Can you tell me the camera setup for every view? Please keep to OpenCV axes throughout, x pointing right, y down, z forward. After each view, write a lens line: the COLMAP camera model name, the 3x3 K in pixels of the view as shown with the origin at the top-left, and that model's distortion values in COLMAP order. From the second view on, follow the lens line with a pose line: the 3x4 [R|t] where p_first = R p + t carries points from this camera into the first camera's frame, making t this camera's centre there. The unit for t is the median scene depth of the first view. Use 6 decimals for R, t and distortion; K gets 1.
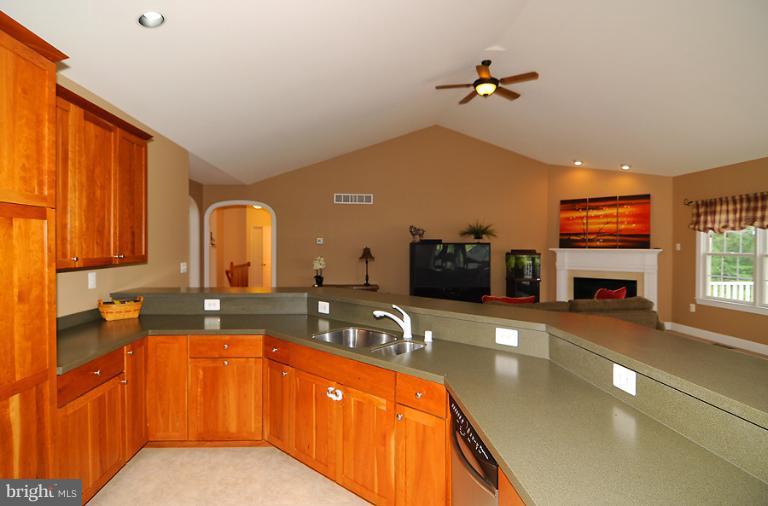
lens RADIAL K [[401.1, 0, 381.0], [0, 401.1, 247.2], [0, 0, 1]] dist [-0.007348, -0.000119]
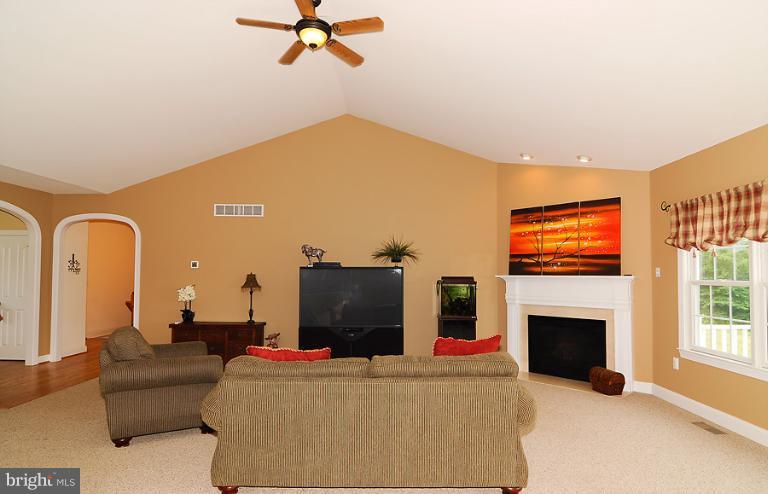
lens RADIAL K [[438.7, 0, 383.4], [0, 438.7, 258.4], [0, 0, 1]] dist [-0.008903, -0.004565]
pose [[0.997339, -0.000047, -0.072901, 0.292863], [-0.003084, 0.999077, -0.042838, 0.007809], [0.072836, 0.042949, 0.996419, 0.194694]]
